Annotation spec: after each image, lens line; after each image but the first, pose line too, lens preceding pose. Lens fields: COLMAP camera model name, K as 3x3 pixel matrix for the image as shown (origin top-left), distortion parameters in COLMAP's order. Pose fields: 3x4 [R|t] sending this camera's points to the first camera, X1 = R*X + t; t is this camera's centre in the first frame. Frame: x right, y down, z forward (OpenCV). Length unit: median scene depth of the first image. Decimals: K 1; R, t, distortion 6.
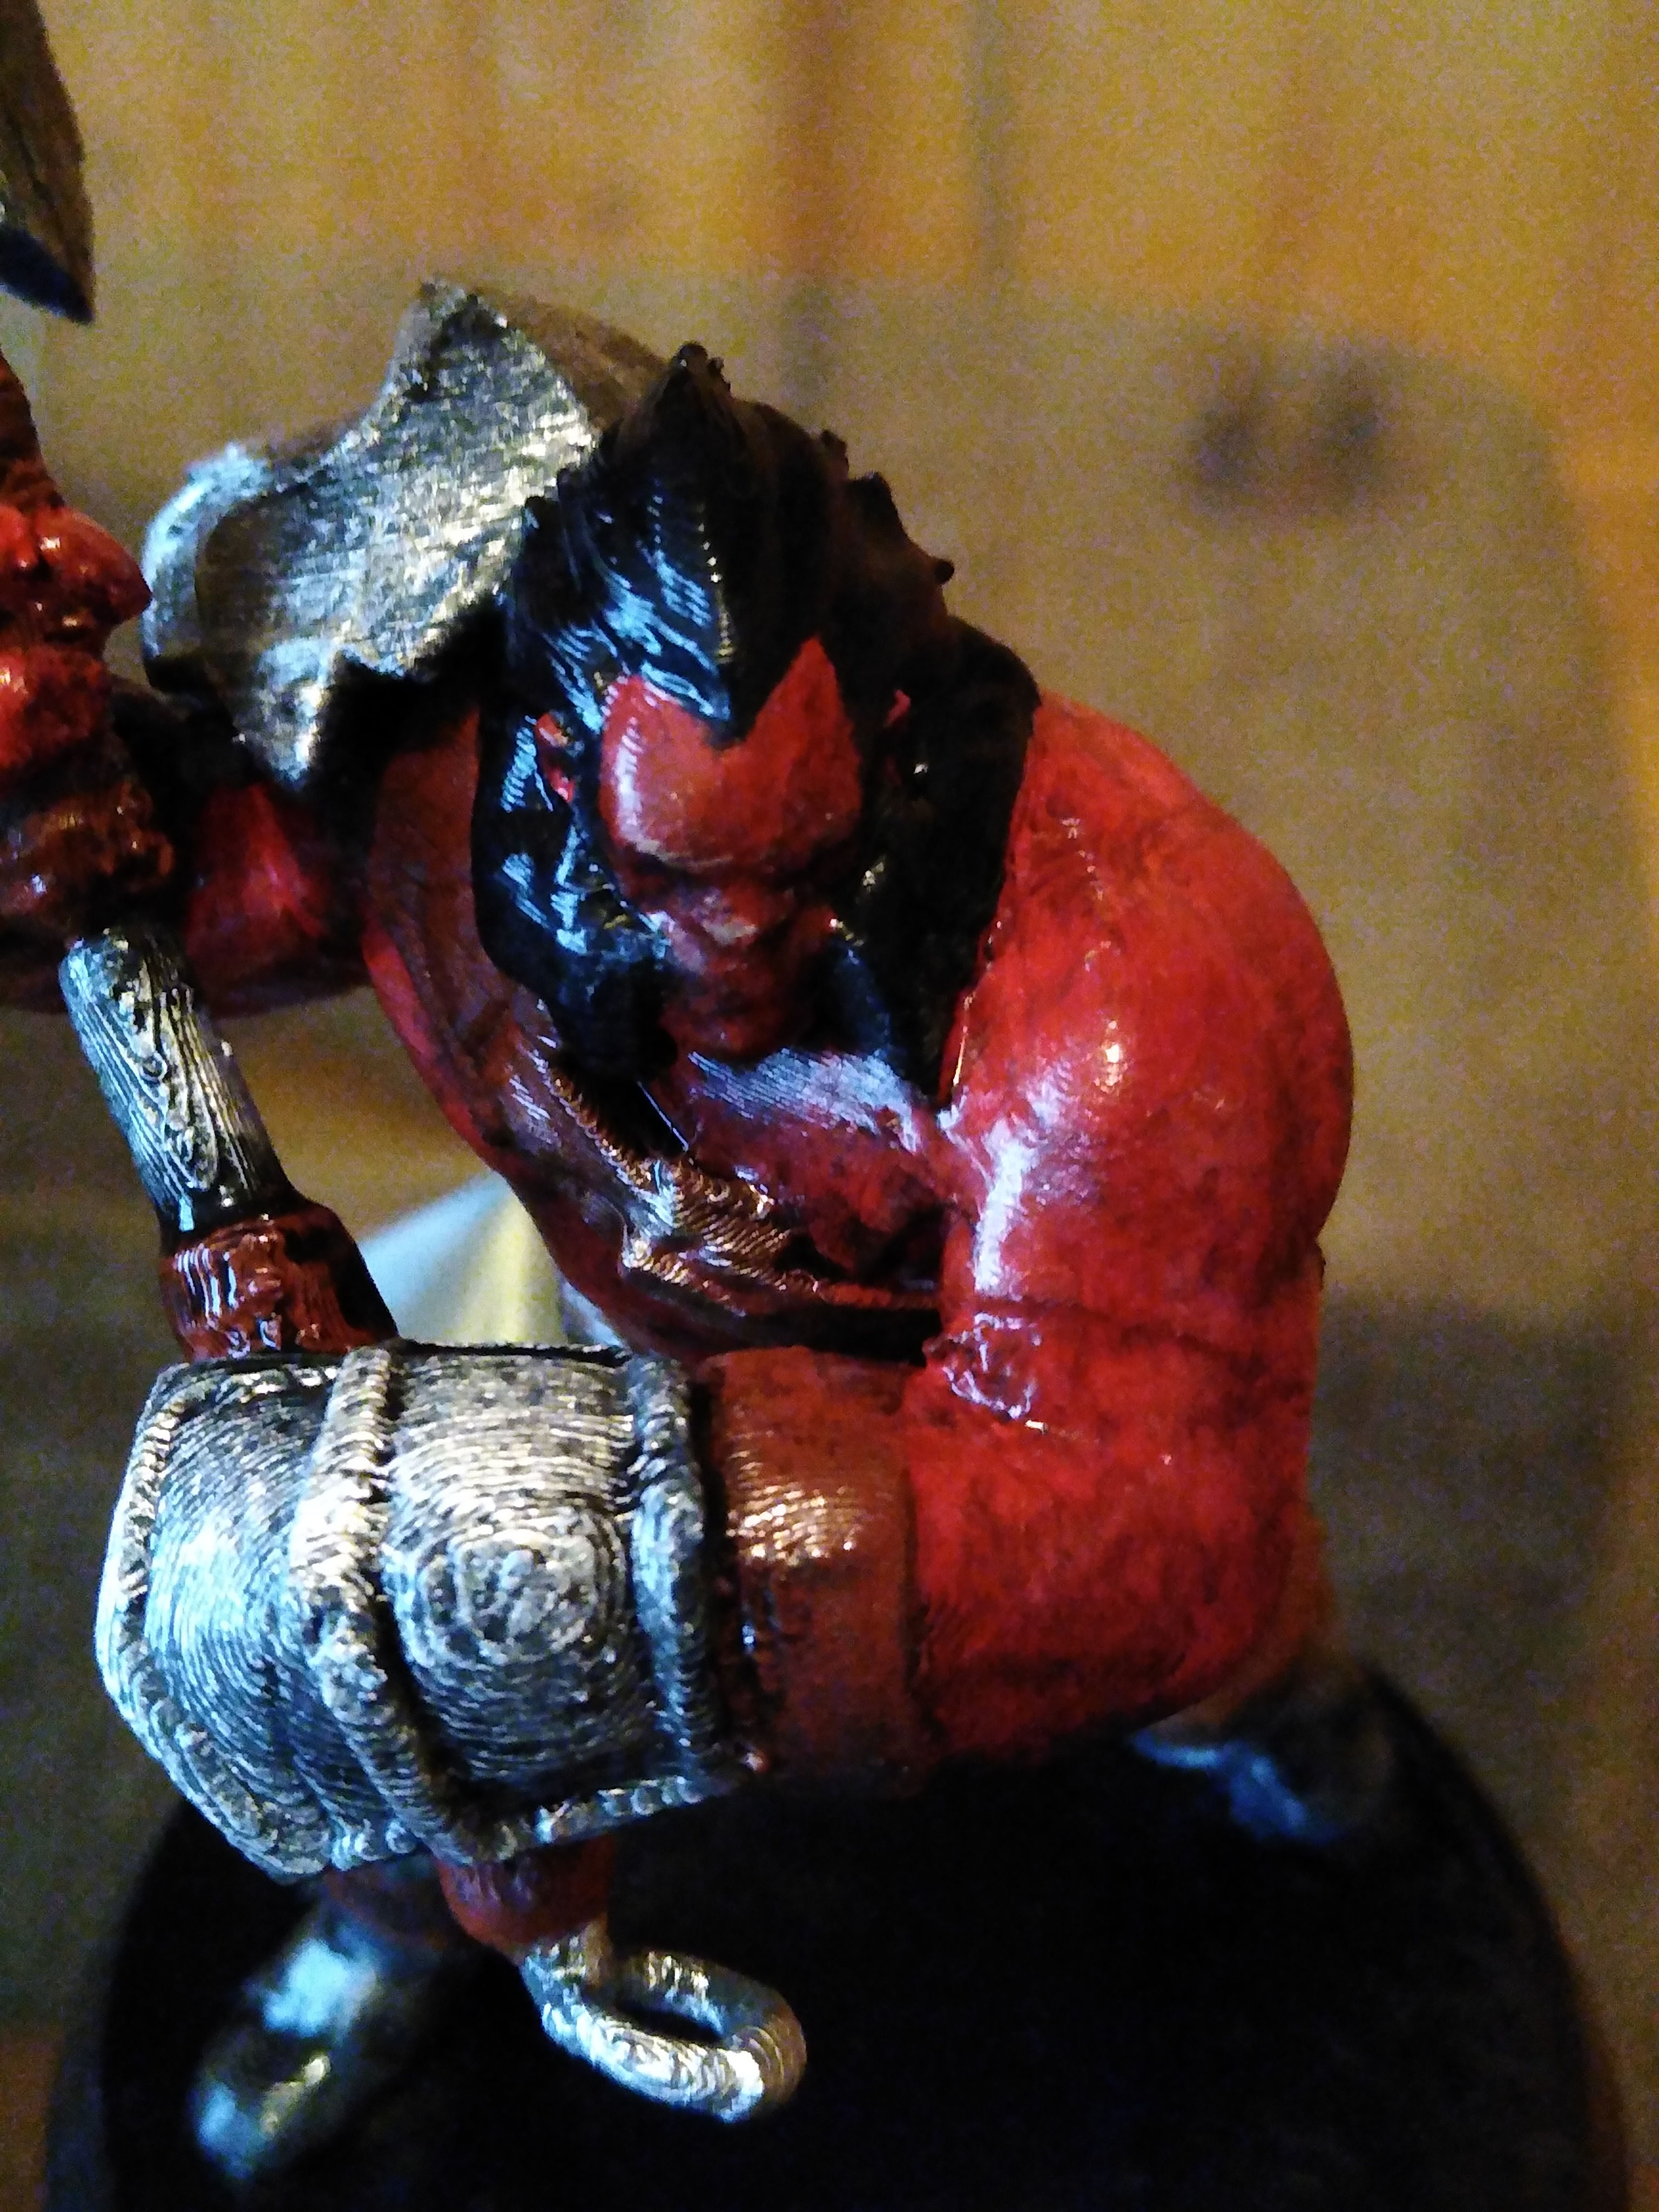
lens RADIAL K [[3145.3, 0, 831.9], [0, 3145.3, 1076.9], [0, 0, 1]] dist [0.039128, -0.034285]
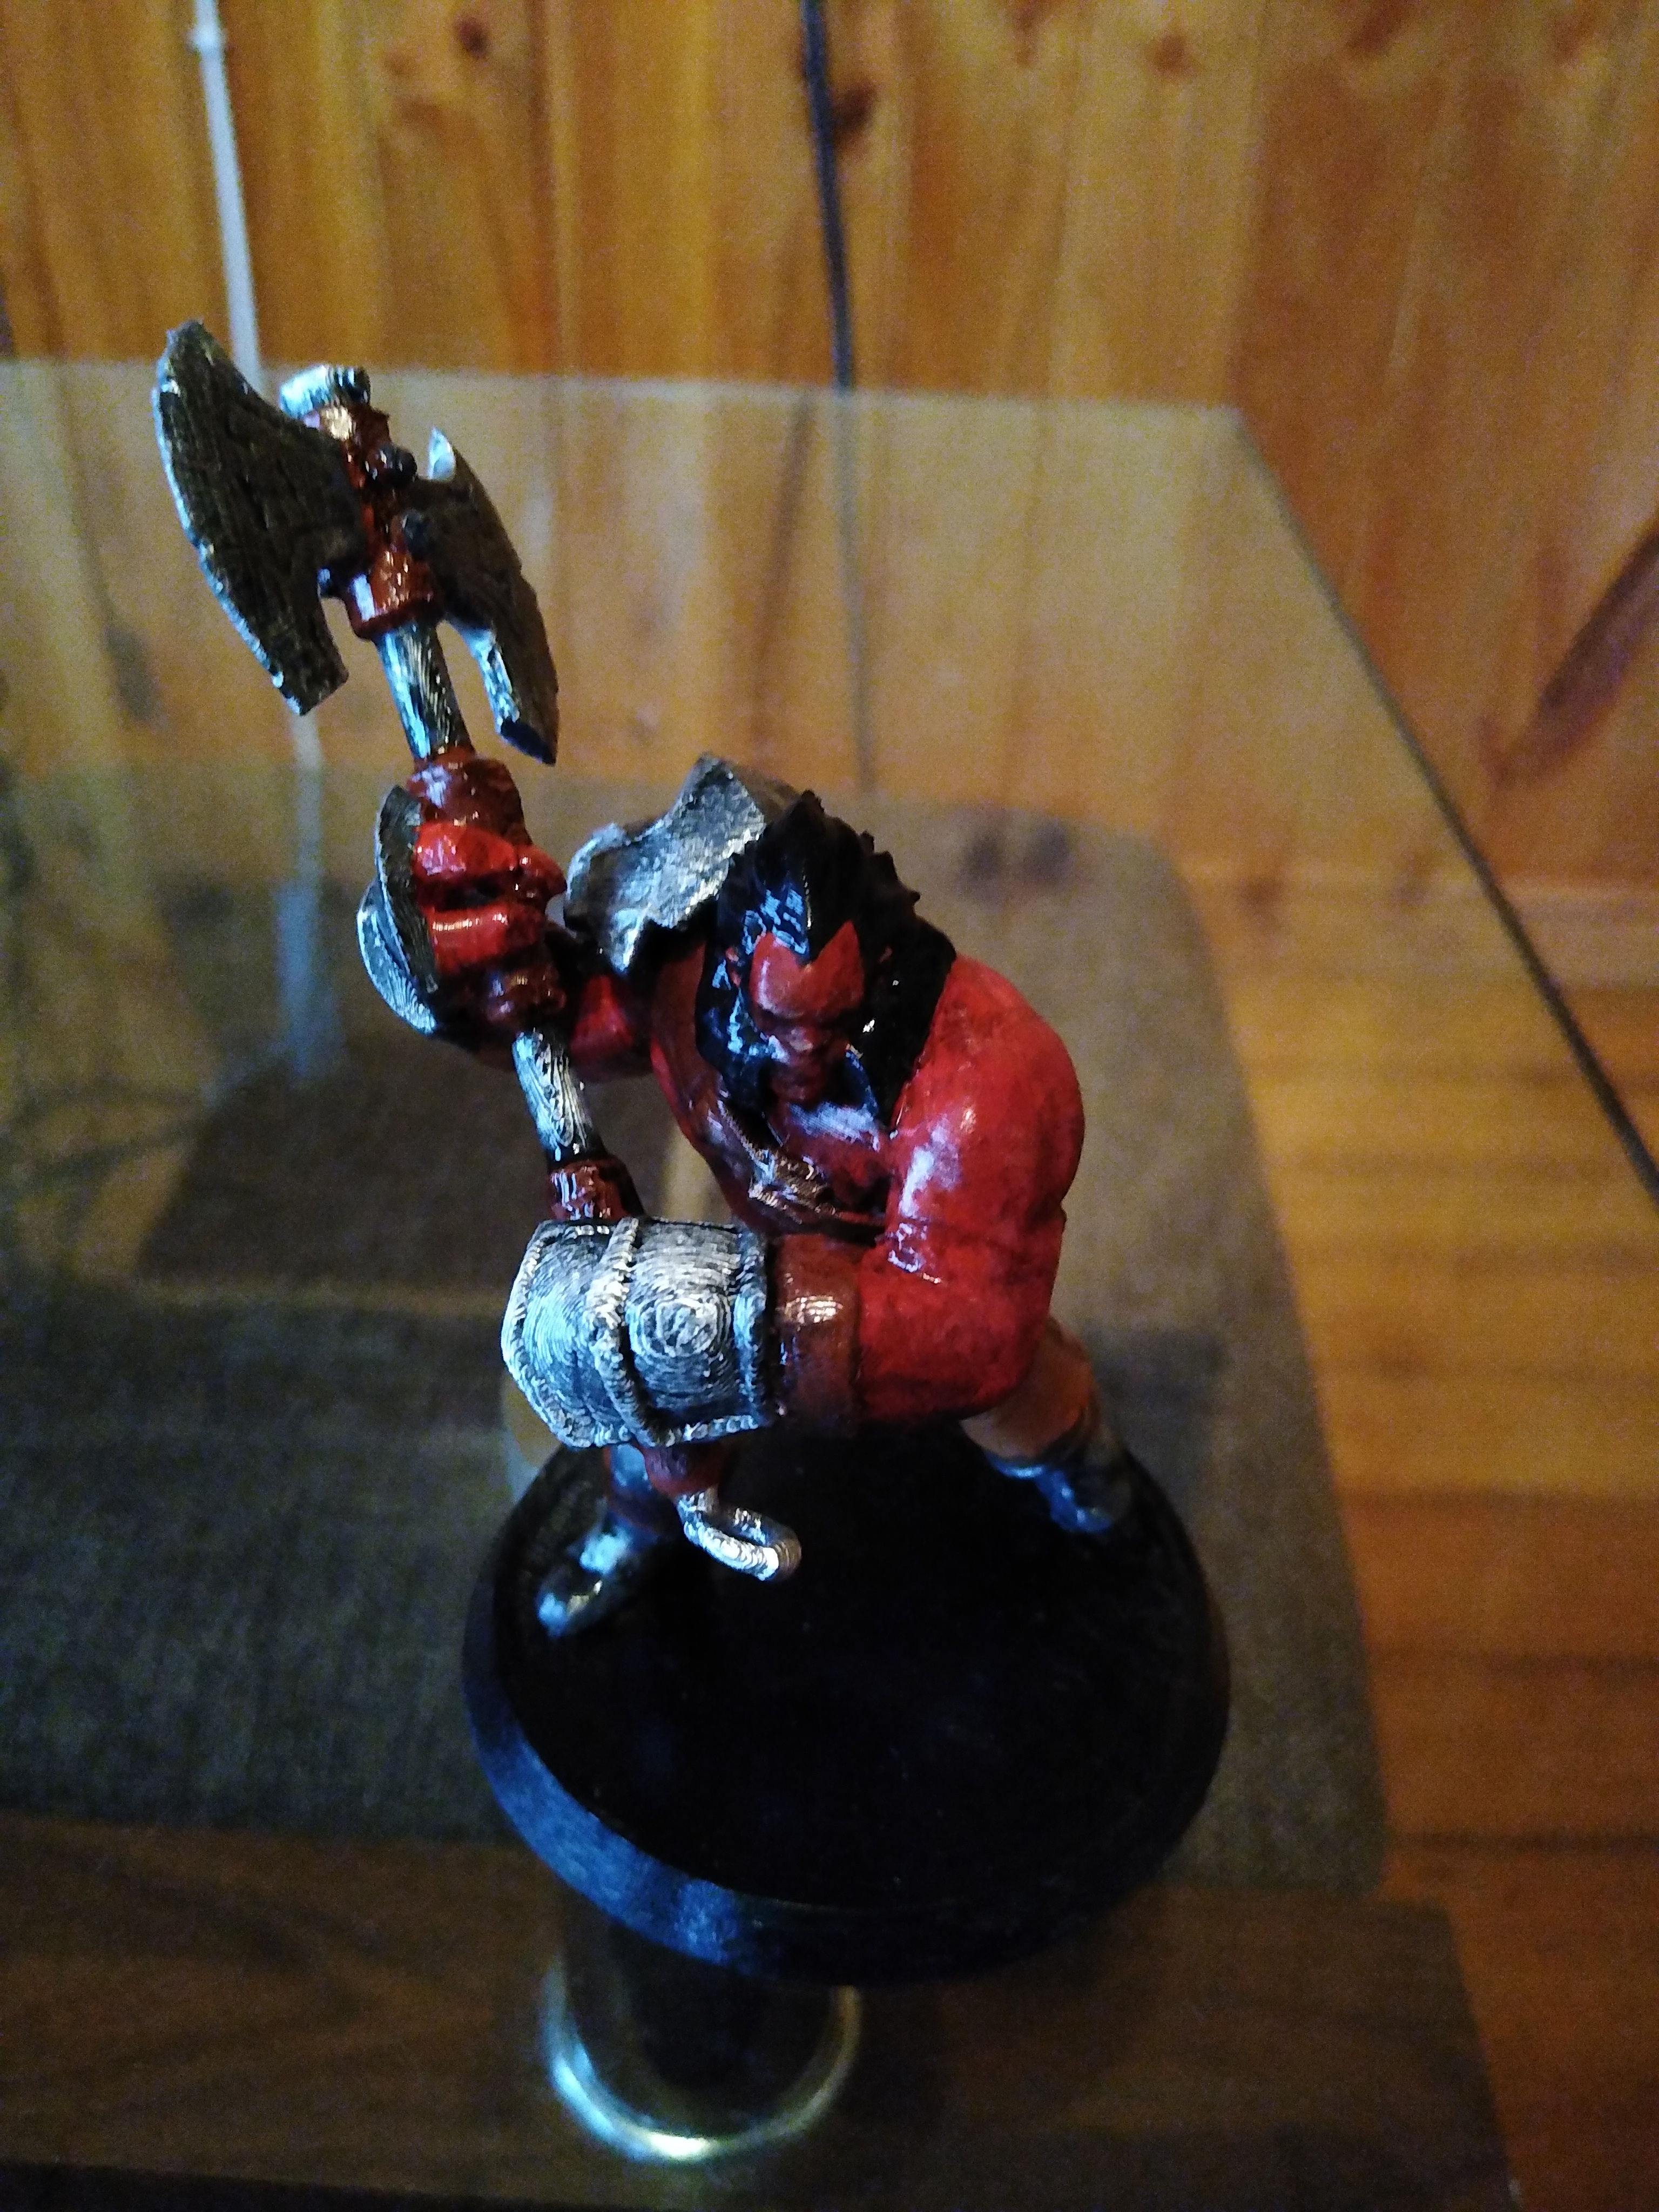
lens RADIAL K [[1761.3, 0, 829.5], [0, 1761.3, 1106.0], [0, 0, 1]] dist [0.077361, -0.142498]
pose [[0.993786, 0.071131, -0.085615, 0.096945], [-0.075751, 0.995771, -0.051974, 0.059564], [0.081556, 0.058136, 0.994972, -0.253092]]
